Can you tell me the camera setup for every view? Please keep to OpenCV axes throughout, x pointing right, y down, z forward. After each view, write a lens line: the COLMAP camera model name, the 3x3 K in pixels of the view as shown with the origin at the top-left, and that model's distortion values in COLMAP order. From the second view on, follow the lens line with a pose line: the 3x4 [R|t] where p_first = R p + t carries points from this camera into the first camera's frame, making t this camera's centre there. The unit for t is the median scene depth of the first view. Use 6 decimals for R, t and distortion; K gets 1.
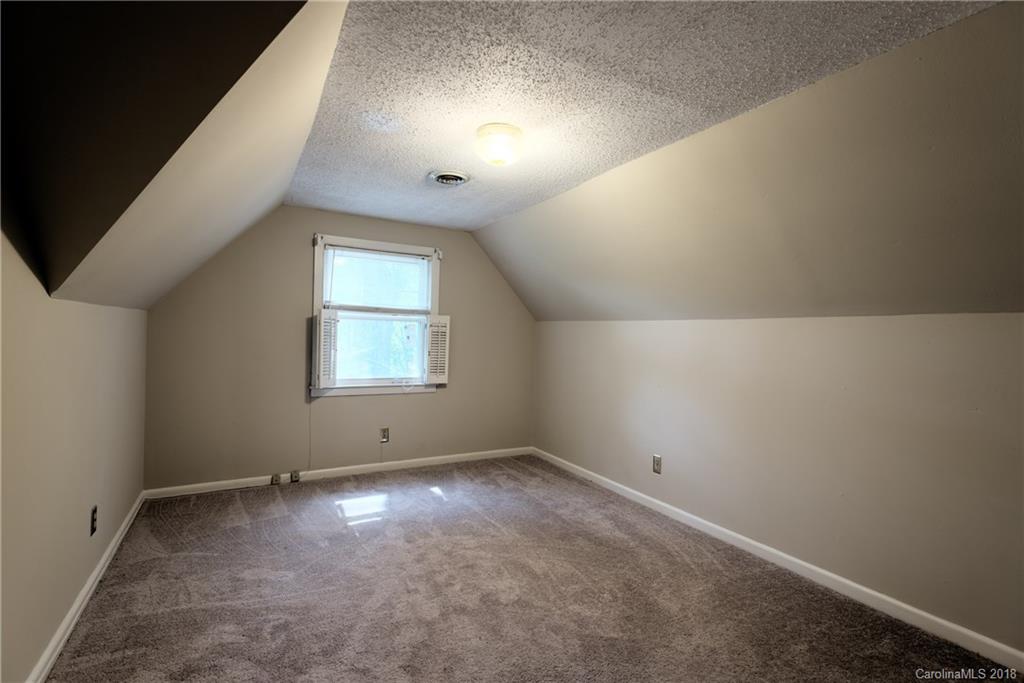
lens RADIAL K [[473.4, 0, 512.0], [0, 473.4, 341.5], [0, 0, 1]] dist [0.020512, -0.007580]
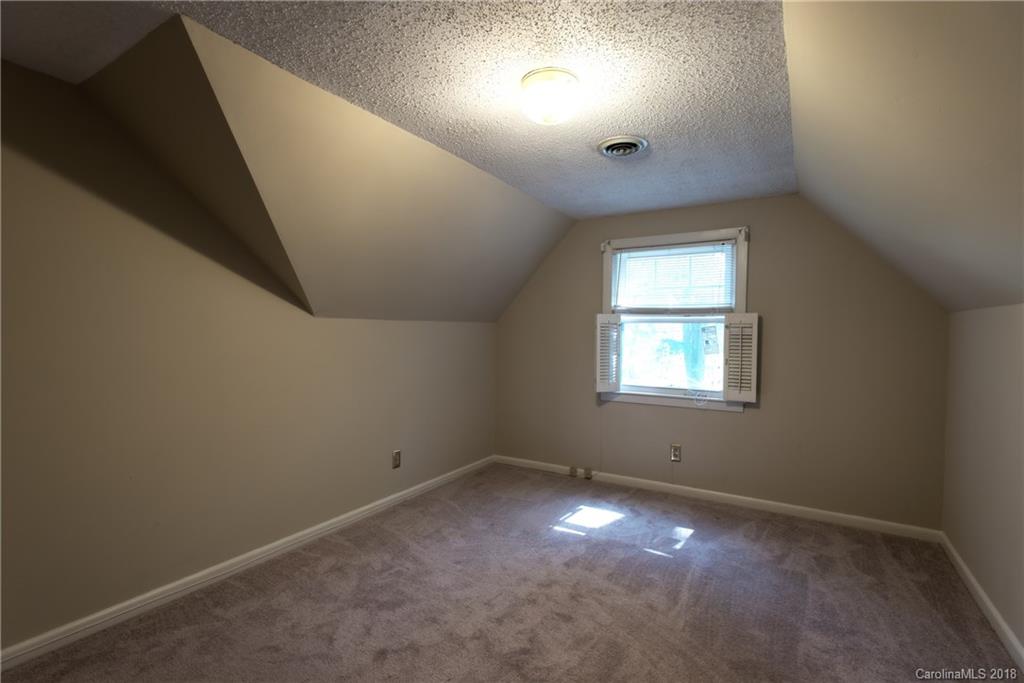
lens RADIAL K [[473.4, 0, 512.0], [0, 473.4, 341.5], [0, 0, 1]] dist [0.020512, -0.007580]
pose [[0.487411, -0.006795, -0.873146, 0.381028], [-0.007925, 0.999894, -0.012206, 0.003929], [0.873137, 0.012869, 0.487306, 0.331779]]
